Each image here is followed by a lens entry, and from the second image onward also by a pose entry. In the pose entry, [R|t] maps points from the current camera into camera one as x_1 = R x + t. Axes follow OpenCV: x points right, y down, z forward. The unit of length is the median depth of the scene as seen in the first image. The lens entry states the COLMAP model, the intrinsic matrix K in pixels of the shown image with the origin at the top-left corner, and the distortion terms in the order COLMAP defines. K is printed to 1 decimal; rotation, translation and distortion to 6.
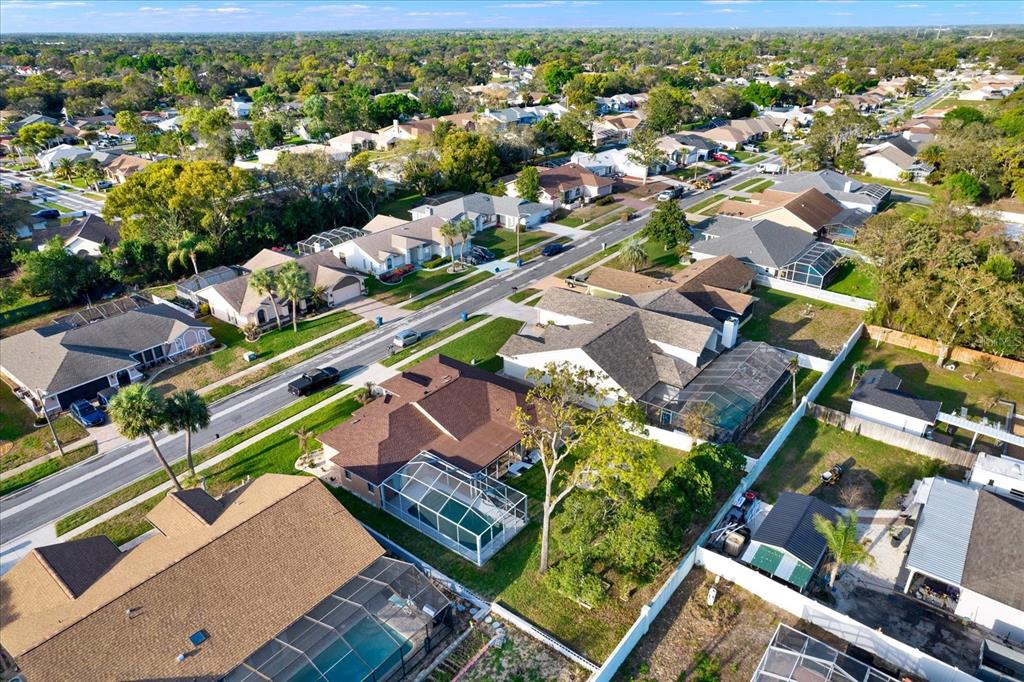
lens RADIAL K [[656.1, 0, 513.3], [0, 656.1, 341.0], [0, 0, 1]] dist [-0.037781, 0.001348]
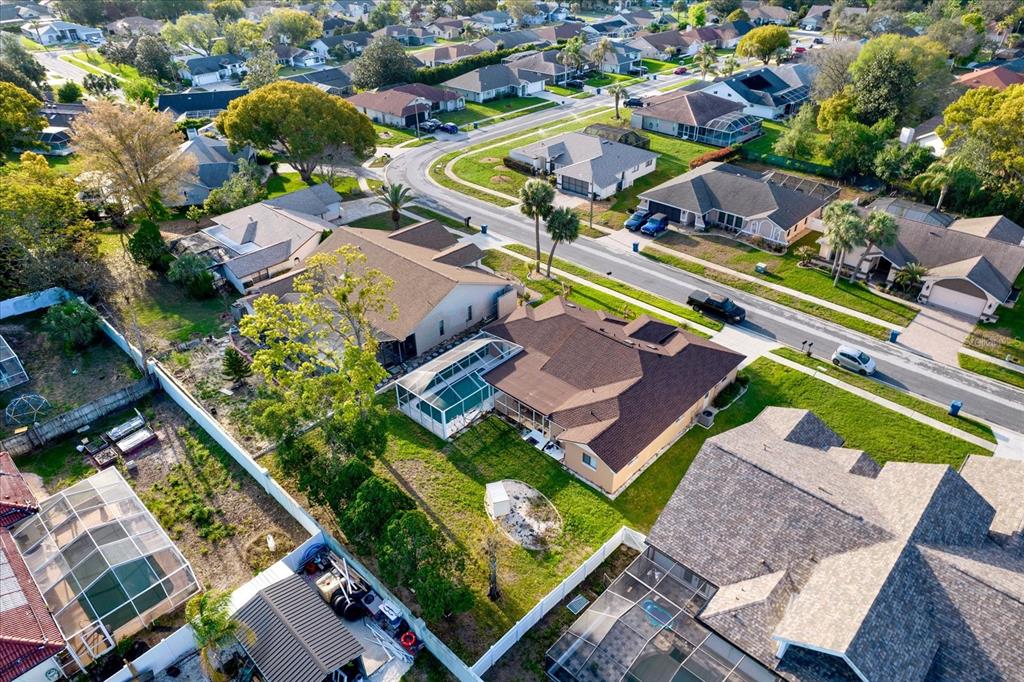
lens RADIAL K [[656.1, 0, 513.3], [0, 656.1, 341.0], [0, 0, 1]] dist [-0.037781, 0.001348]
pose [[-0.091880, 0.558390, -0.824475, 0.466738], [-0.421906, 0.728155, 0.540172, -0.255948], [0.901972, 0.397482, 0.168685, 0.540253]]
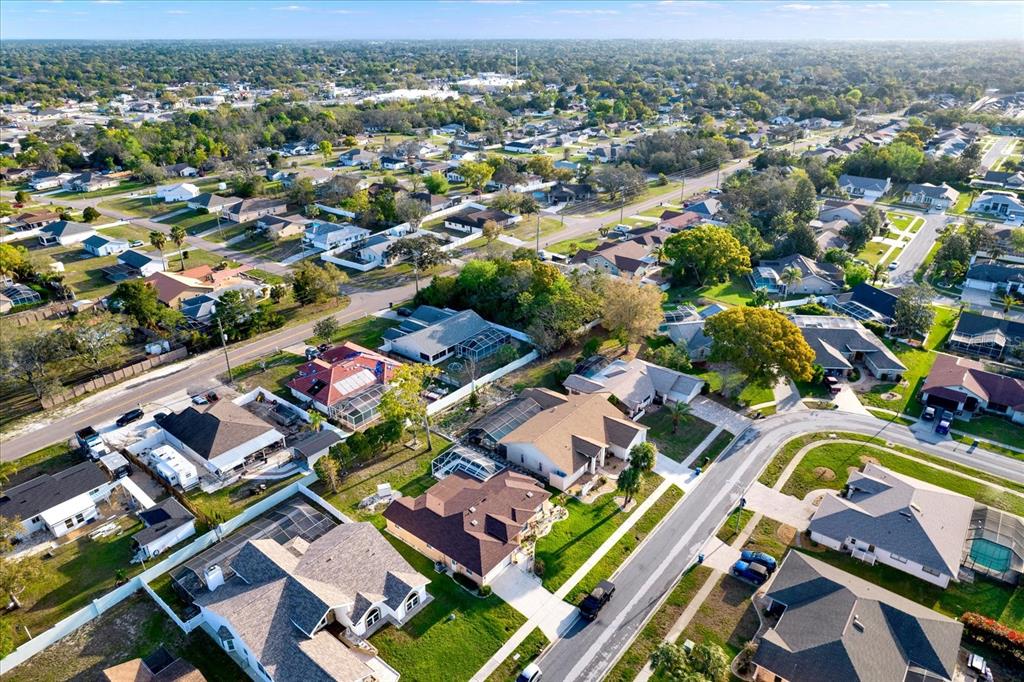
lens RADIAL K [[656.1, 0, 513.3], [0, 656.1, 341.0], [0, 0, 1]] dist [-0.037781, 0.001348]
pose [[-0.999751, 0.004566, 0.021849, -0.167360], [0.019797, 0.633540, 0.773456, -0.943348], [-0.010310, 0.773696, -0.633473, 1.215491]]
